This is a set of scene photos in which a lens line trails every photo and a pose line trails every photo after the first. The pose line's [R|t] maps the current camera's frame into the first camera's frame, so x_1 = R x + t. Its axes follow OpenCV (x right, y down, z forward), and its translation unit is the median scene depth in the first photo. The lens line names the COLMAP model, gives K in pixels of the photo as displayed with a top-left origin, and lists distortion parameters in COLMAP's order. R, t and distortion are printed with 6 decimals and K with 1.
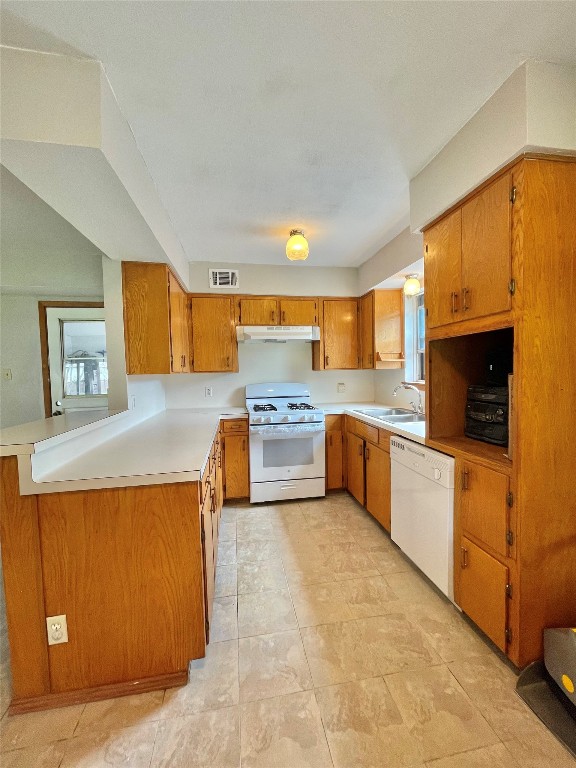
lens RADIAL K [[307.9, 0, 289.0], [0, 307.9, 384.2], [0, 0, 1]] dist [-0.003647, -0.000582]
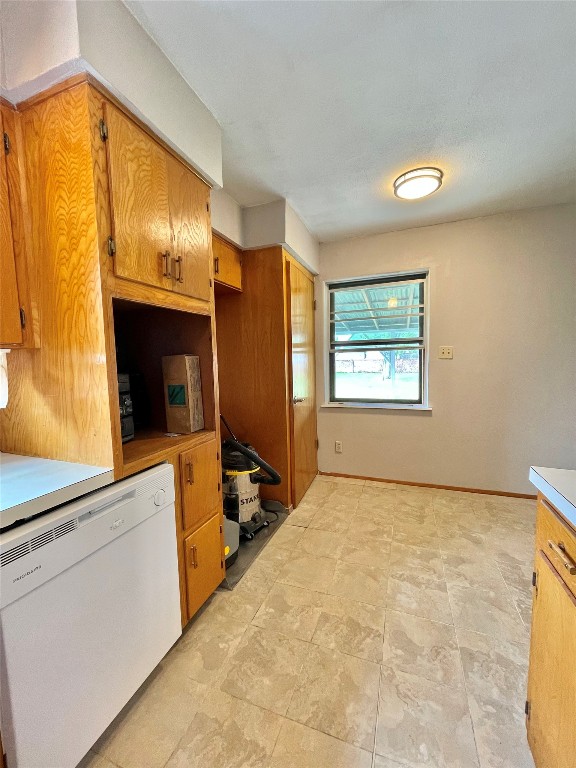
lens RADIAL K [[307.9, 0, 287.4], [0, 307.9, 382.6], [0, 0, 1]] dist [-0.003647, -0.000582]
pose [[-0.856726, 0.002596, 0.515766, -0.088555], [0.062674, 0.993101, 0.099108, -0.012683], [-0.511951, 0.117233, -0.850978, 0.977789]]
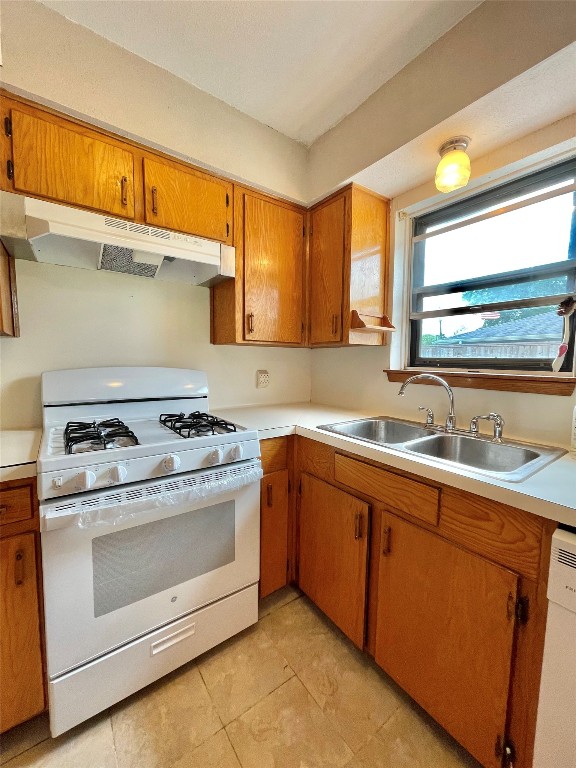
lens RADIAL K [[307.9, 0, 286.5], [0, 307.9, 384.6], [0, 0, 1]] dist [-0.003647, -0.000582]
pose [[0.897555, -0.003909, 0.440886, -0.041419], [-0.011263, 0.999431, 0.031791, 0.004451], [-0.440759, -0.033500, 0.897000, 0.596183]]
